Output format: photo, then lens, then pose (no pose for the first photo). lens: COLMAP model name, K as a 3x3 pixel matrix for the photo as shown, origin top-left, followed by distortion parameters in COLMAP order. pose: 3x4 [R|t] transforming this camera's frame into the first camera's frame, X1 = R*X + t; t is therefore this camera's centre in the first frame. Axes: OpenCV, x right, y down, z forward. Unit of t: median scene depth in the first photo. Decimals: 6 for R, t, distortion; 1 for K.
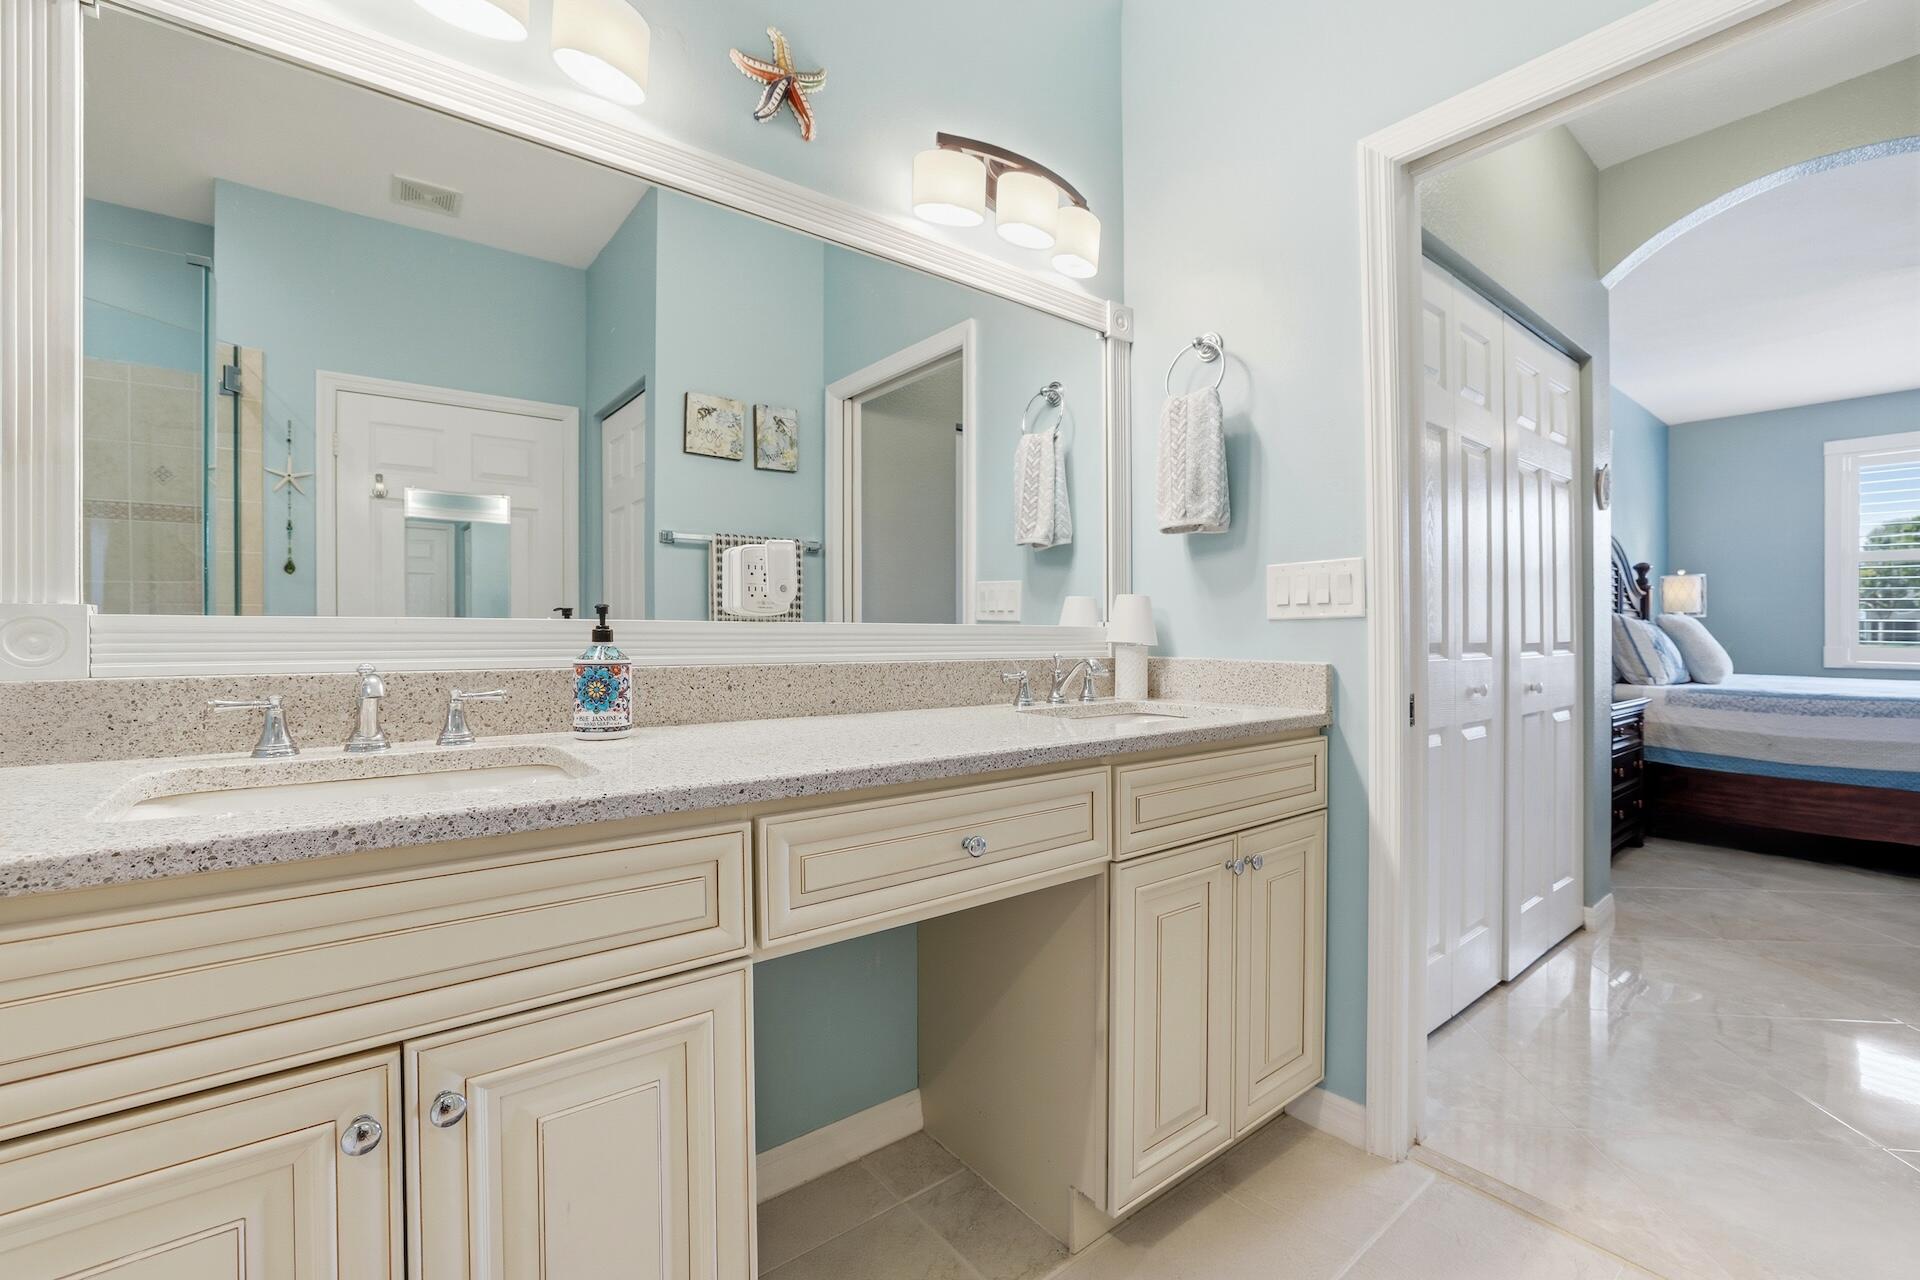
lens RADIAL K [[817.8, 0, 954.8], [0, 817.8, 637.2], [0, 0, 1]] dist [-0.045627, 0.015723]
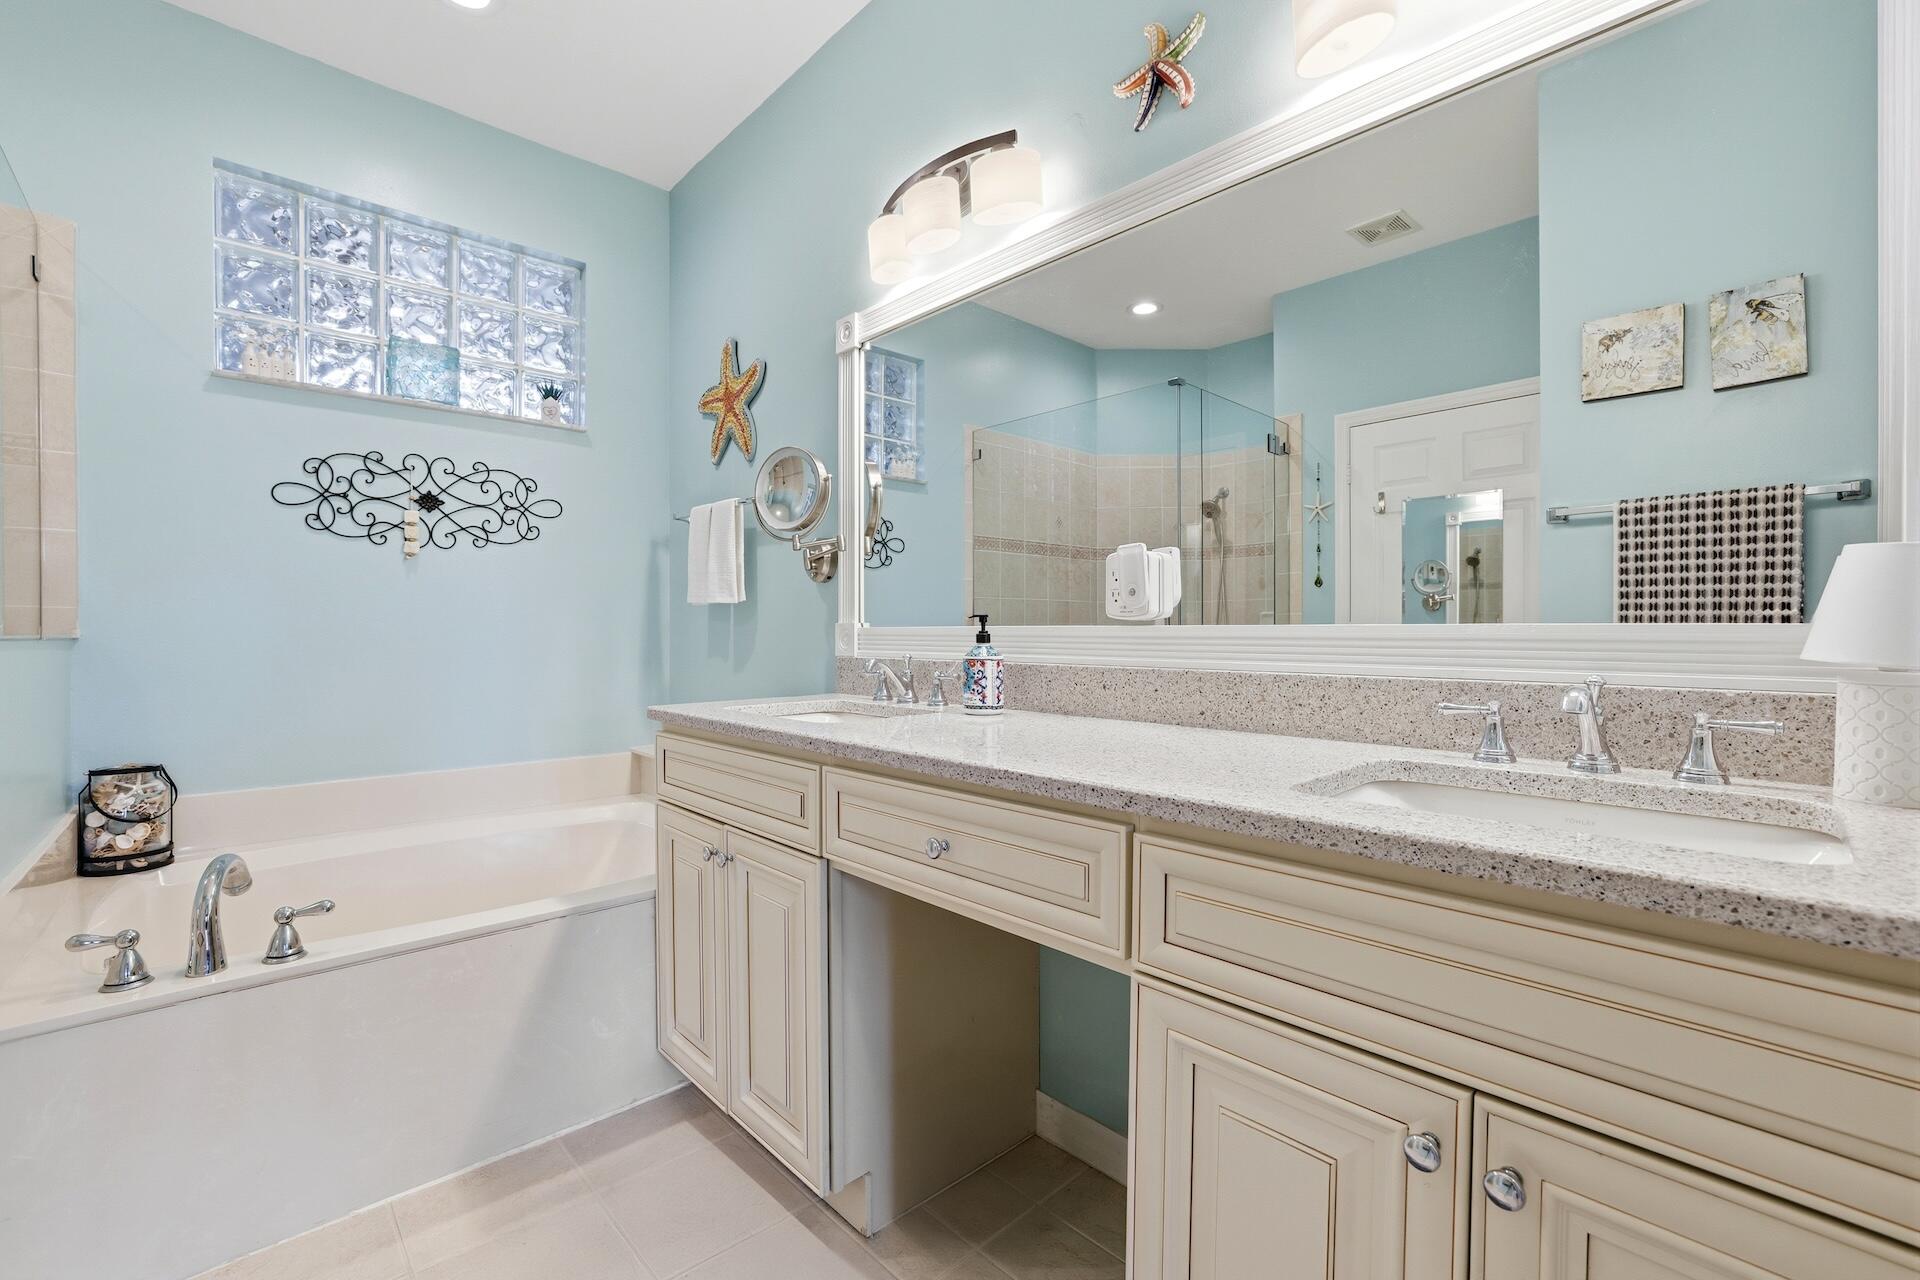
lens RADIAL K [[817.8, 0, 954.8], [0, 817.8, 637.2], [0, 0, 1]] dist [-0.045627, 0.015723]
pose [[0.088745, 0.002721, -0.996051, 0.758294], [-0.005090, 0.999984, 0.002278, -0.005123], [0.996041, 0.004868, 0.088757, 0.688755]]
